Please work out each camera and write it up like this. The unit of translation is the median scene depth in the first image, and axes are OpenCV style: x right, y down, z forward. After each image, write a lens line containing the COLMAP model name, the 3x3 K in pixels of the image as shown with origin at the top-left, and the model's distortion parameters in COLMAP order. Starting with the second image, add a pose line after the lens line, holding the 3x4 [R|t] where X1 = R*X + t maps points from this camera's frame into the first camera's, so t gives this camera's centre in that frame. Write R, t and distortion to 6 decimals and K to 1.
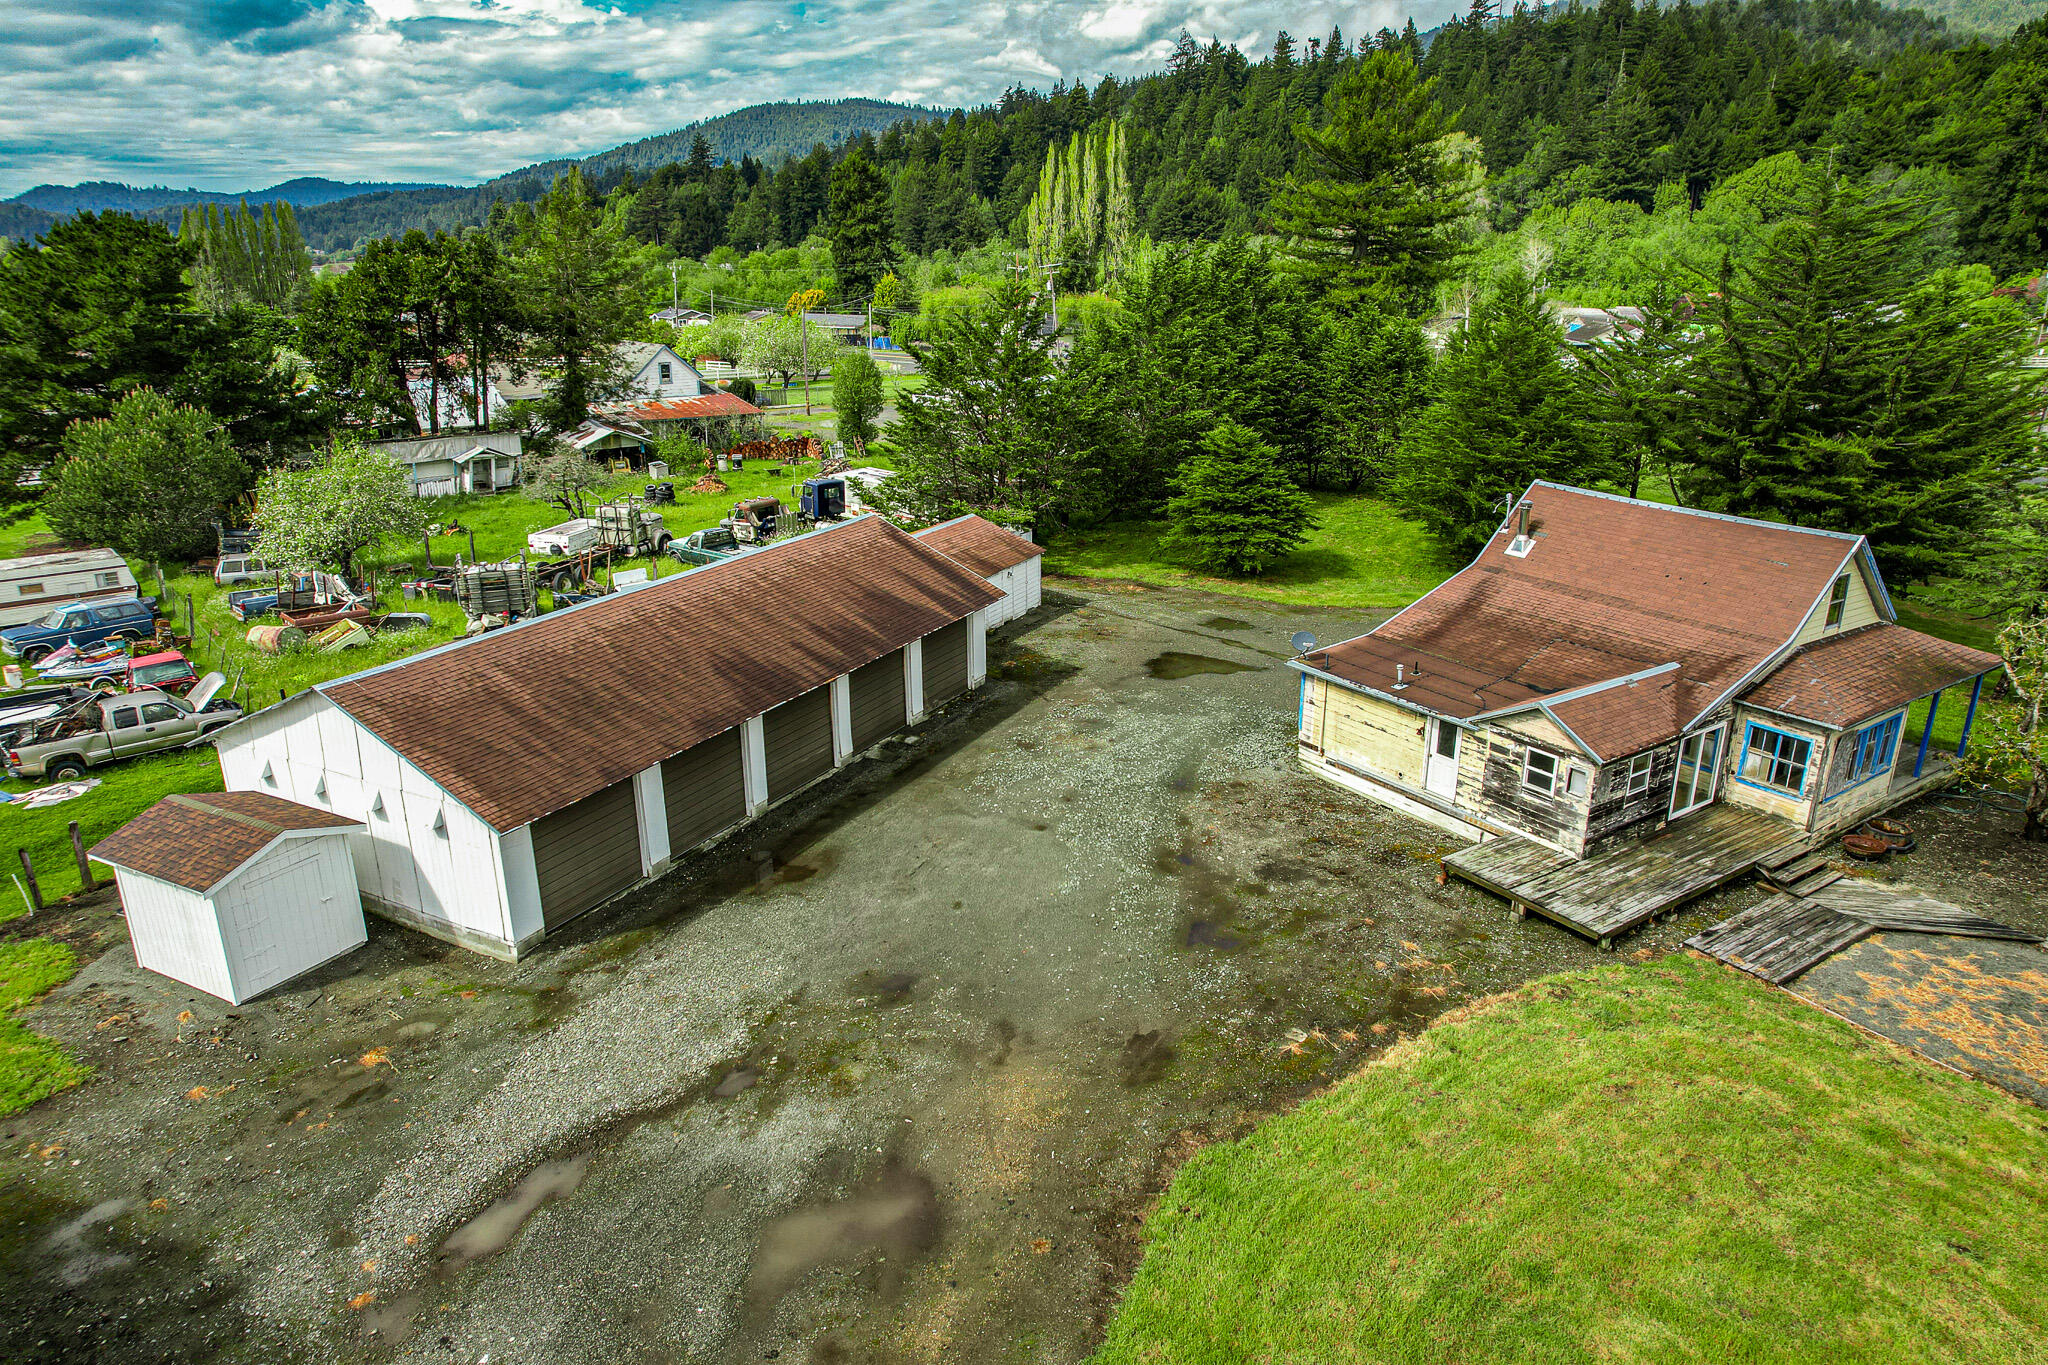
lens RADIAL K [[1318.5, 0, 1033.8], [0, 1318.5, 688.4], [0, 0, 1]] dist [-0.092932, 0.094923]
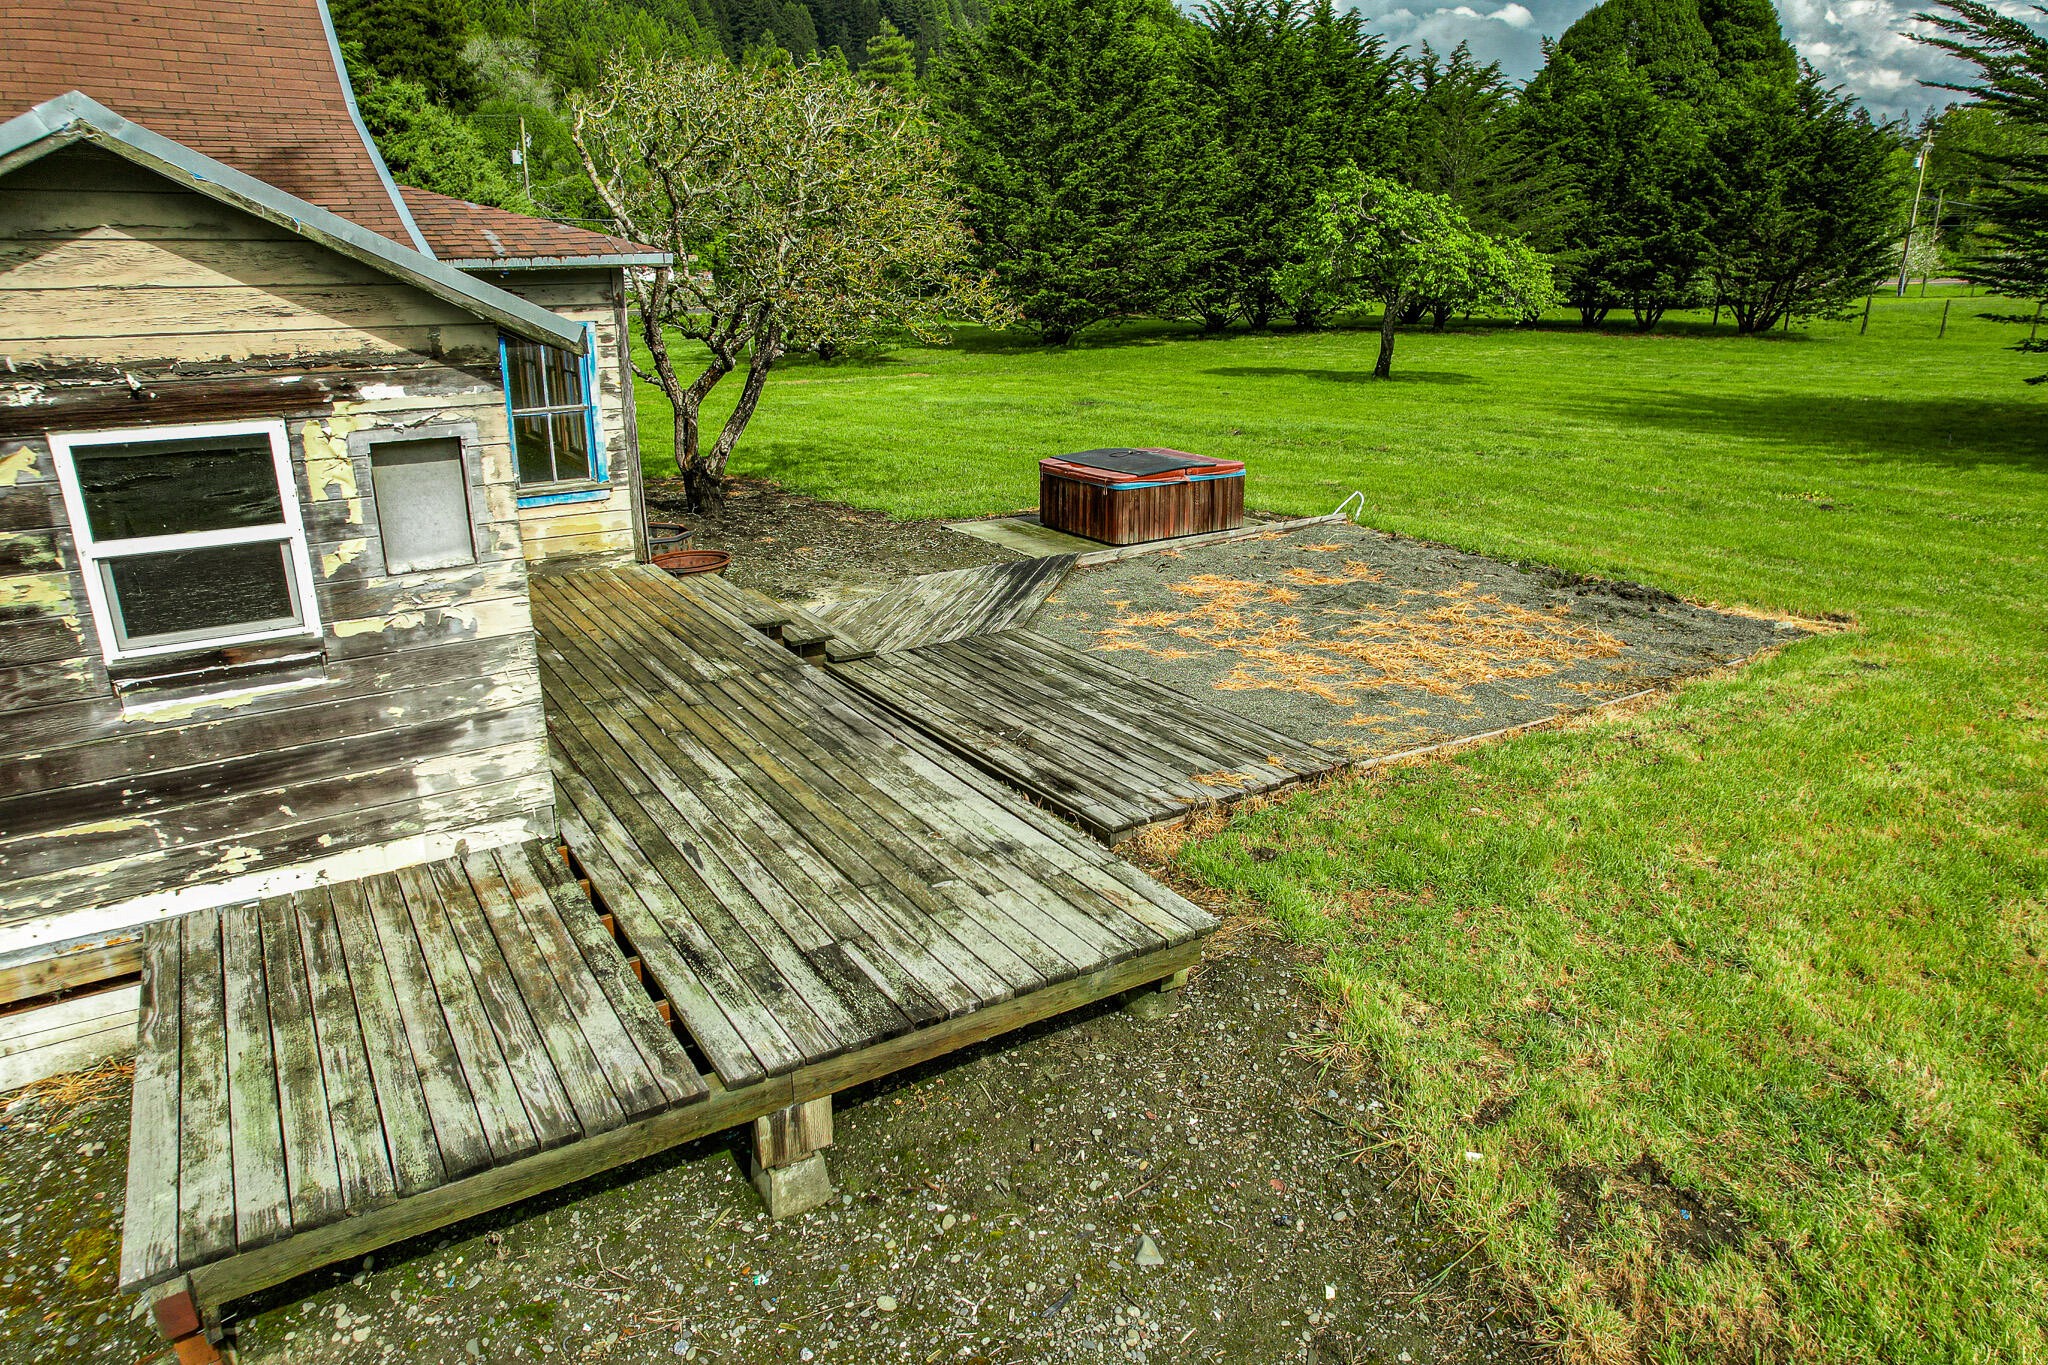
lens RADIAL K [[1308.1, 0, 1029.5], [0, 1308.1, 688.3], [0, 0, 1]] dist [-0.073081, 0.068259]
pose [[0.030519, -0.320101, 0.946892, 0.204157], [0.325484, 0.898881, 0.293381, 0.066190], [-0.945055, 0.299244, 0.131621, 0.846700]]
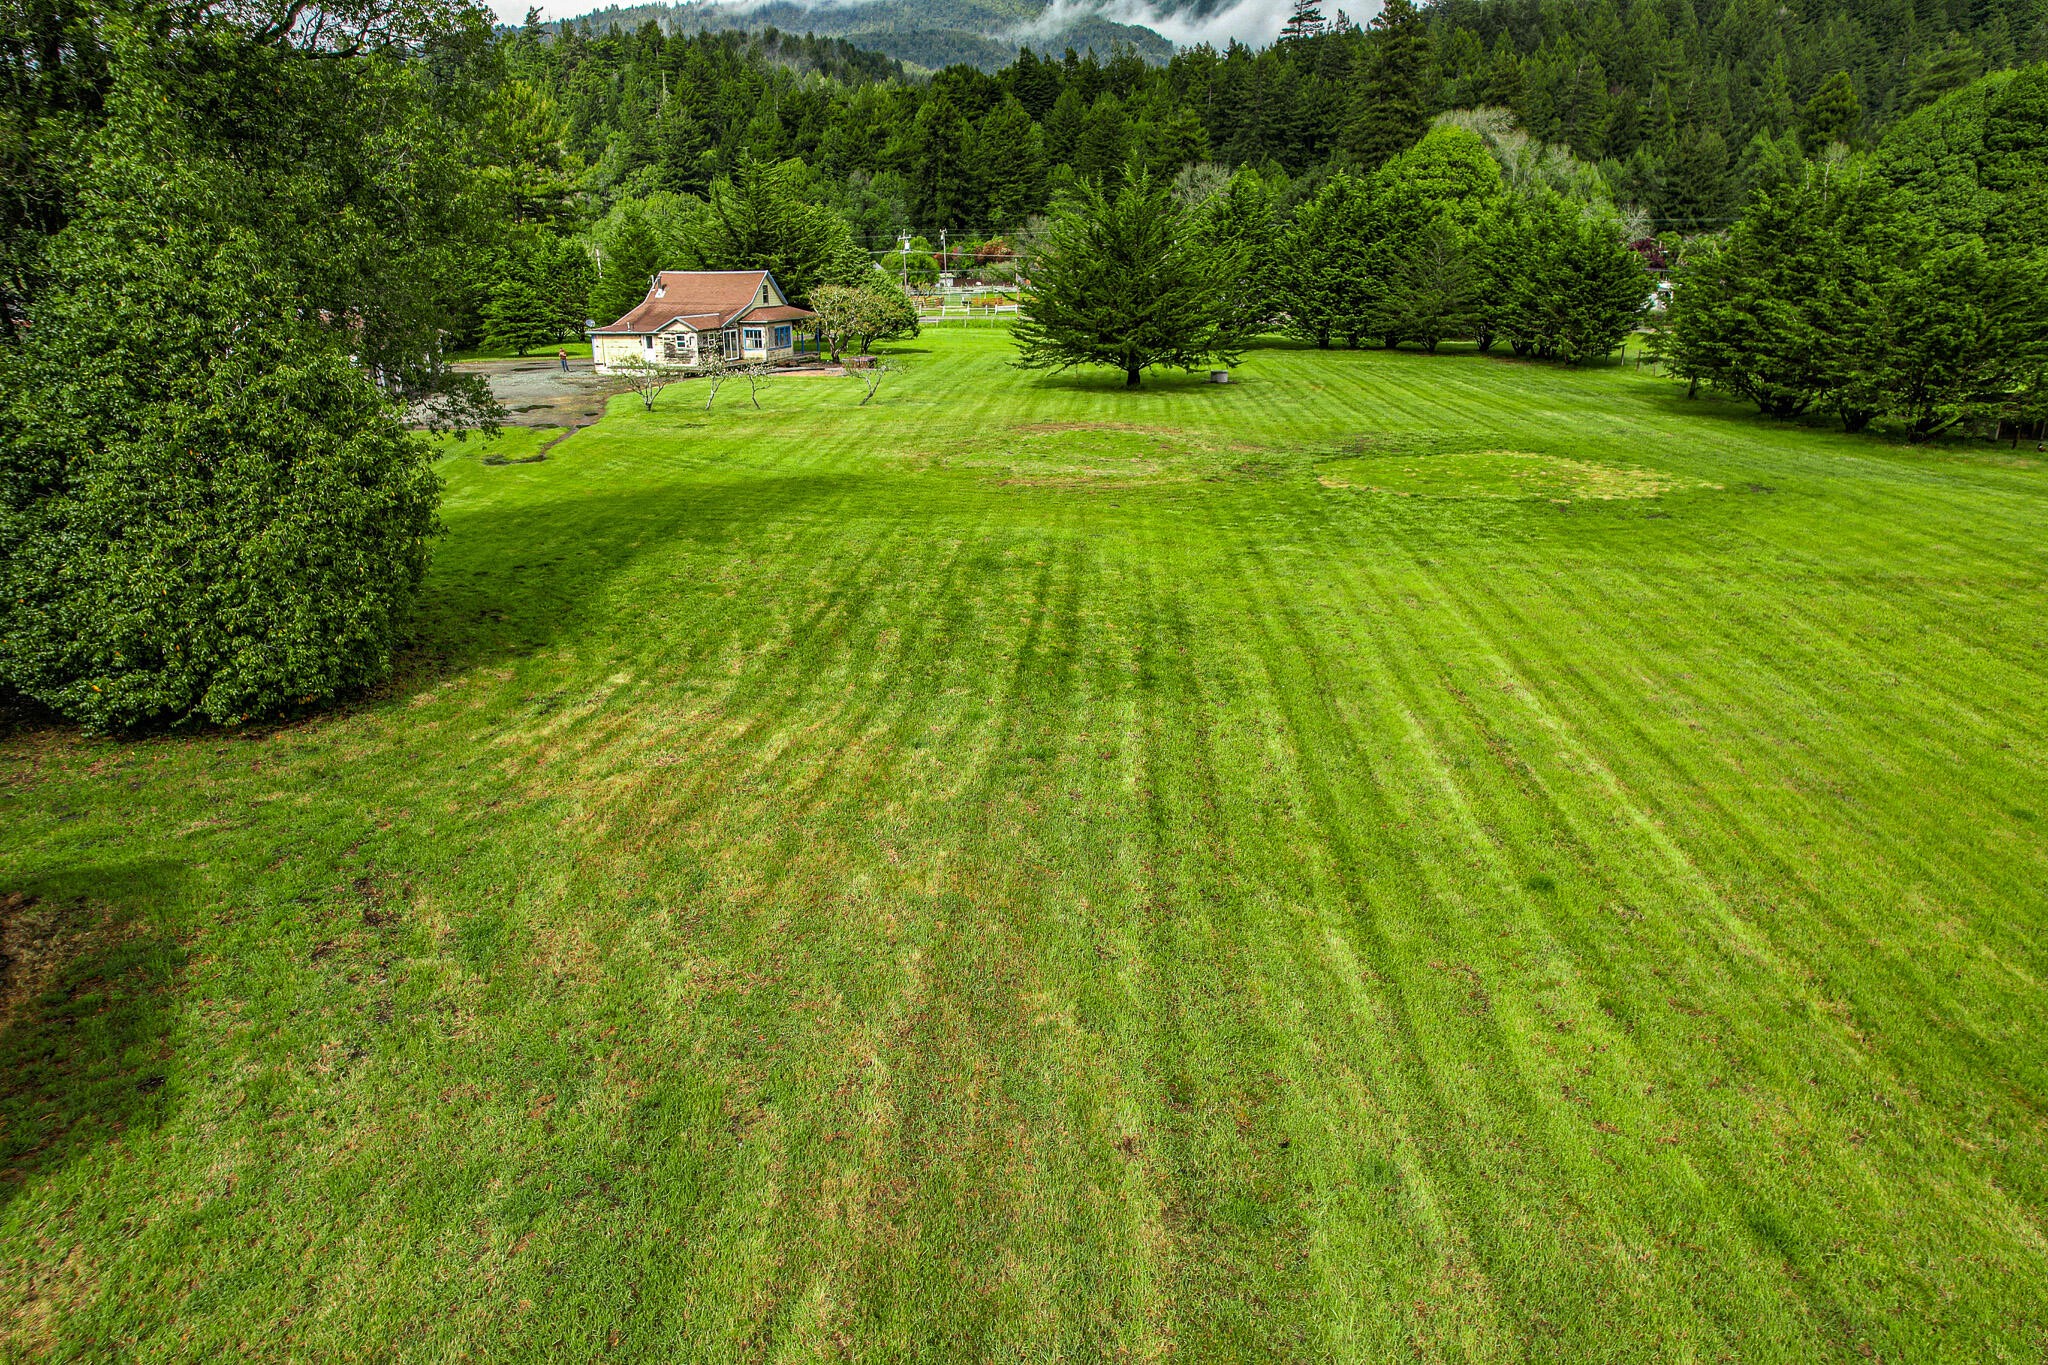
lens RADIAL K [[1308.1, 0, 1029.5], [0, 1308.1, 688.3], [0, 0, 1]] dist [-0.073081, 0.068259]
pose [[0.799552, -0.196598, 0.567508, -0.848823], [0.197099, 0.978467, 0.061274, 0.830532], [-0.567335, 0.062863, 0.821084, -1.924547]]
